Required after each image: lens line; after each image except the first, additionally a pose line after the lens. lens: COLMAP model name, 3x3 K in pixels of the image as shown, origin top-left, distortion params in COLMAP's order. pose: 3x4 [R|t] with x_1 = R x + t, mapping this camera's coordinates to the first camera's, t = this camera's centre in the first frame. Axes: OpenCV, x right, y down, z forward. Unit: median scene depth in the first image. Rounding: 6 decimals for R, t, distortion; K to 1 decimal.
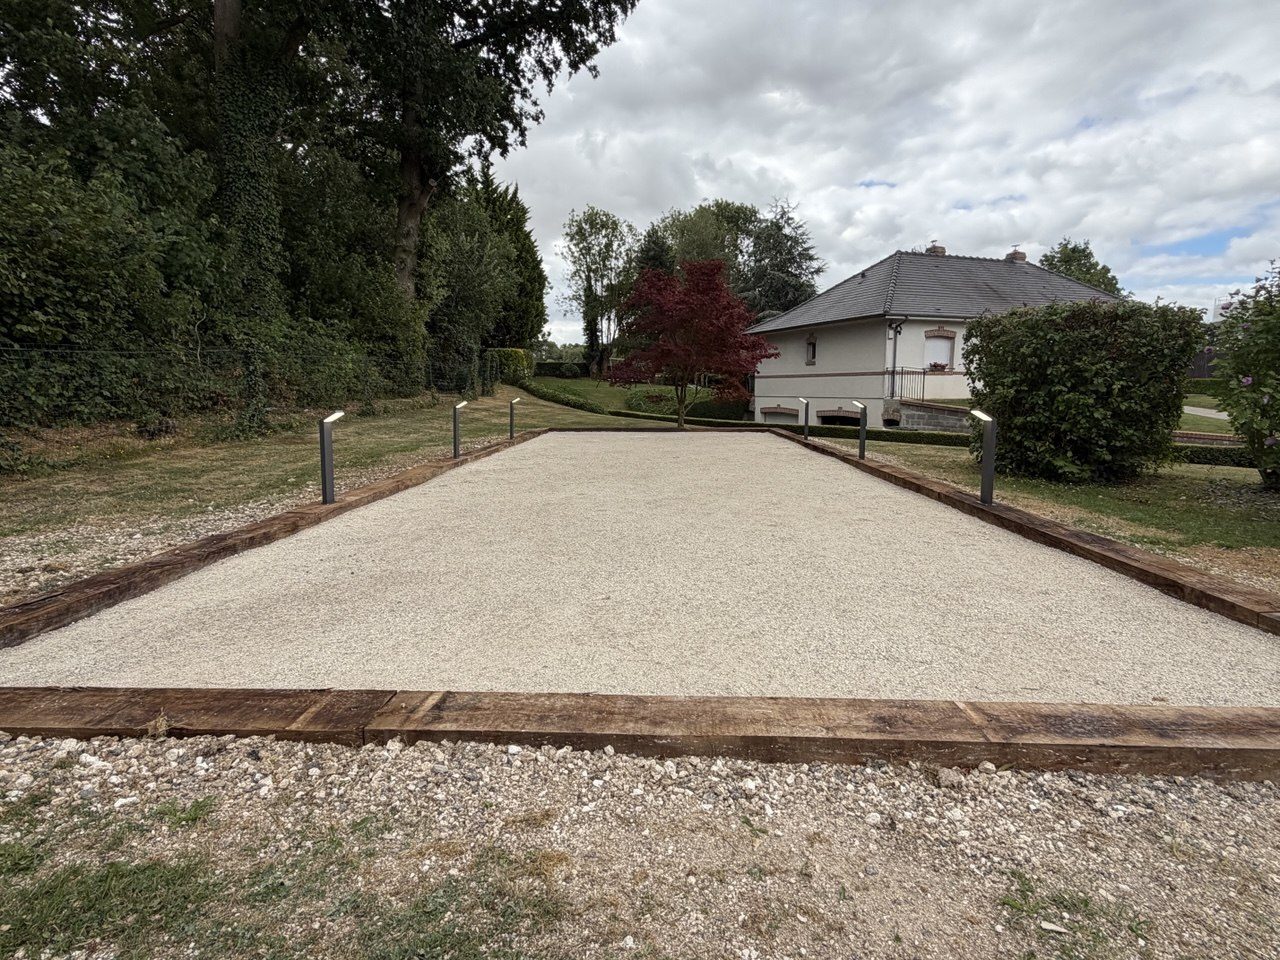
lens RADIAL K [[677.5, 0, 640.0], [0, 677.5, 480.0], [0, 0, 1]] dist [0.001214, -0.000290]
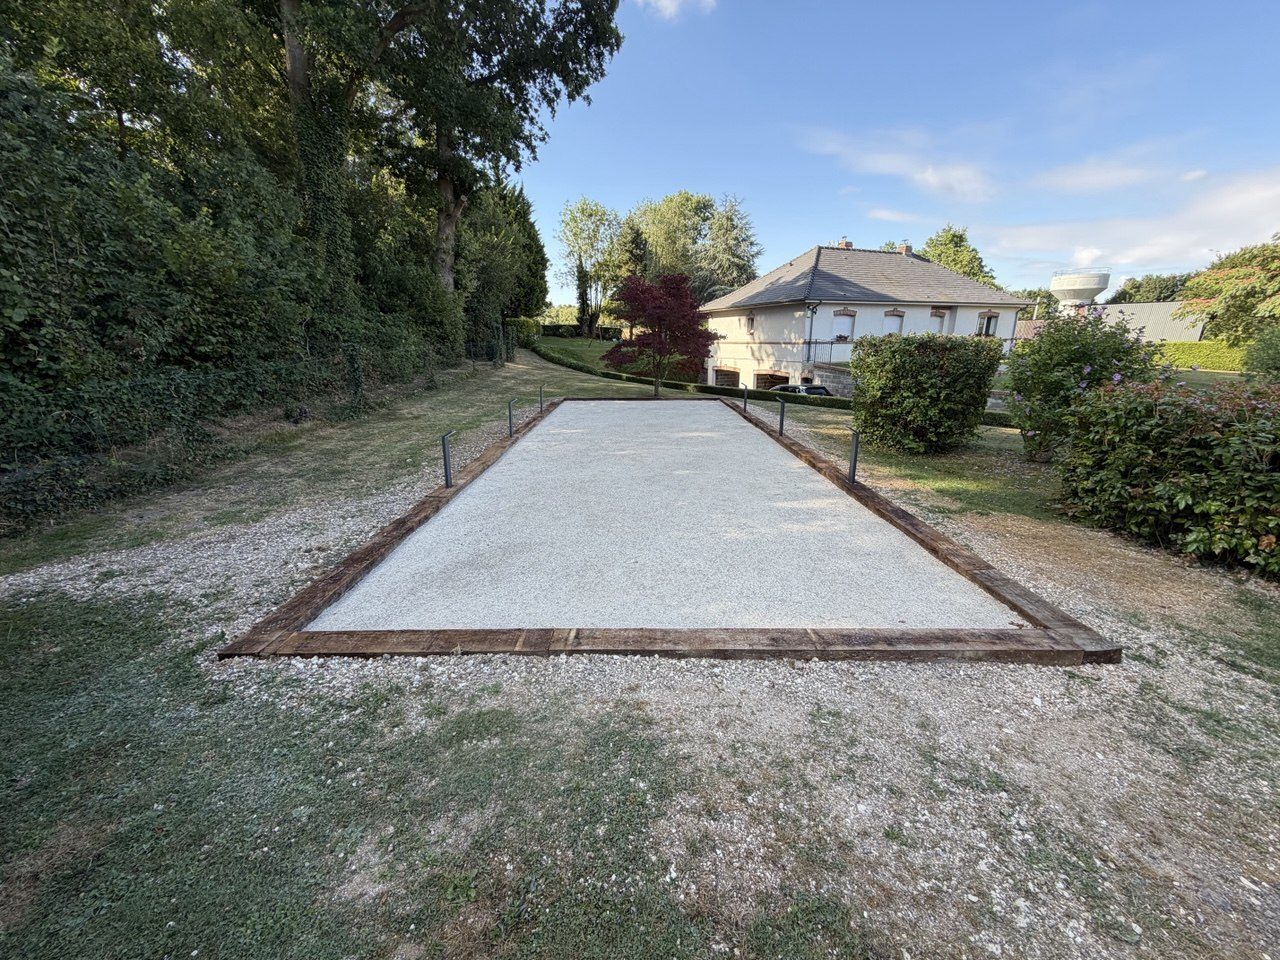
lens RADIAL K [[518.3, 0, 640.0], [0, 518.3, 480.0], [0, 0, 1]] dist [-0.001838, -0.000180]
pose [[0.999038, -0.009847, 0.042736, -0.041255], [0.003523, 0.989338, 0.145598, -0.110060], [-0.043714, -0.145308, 0.988420, -0.160082]]
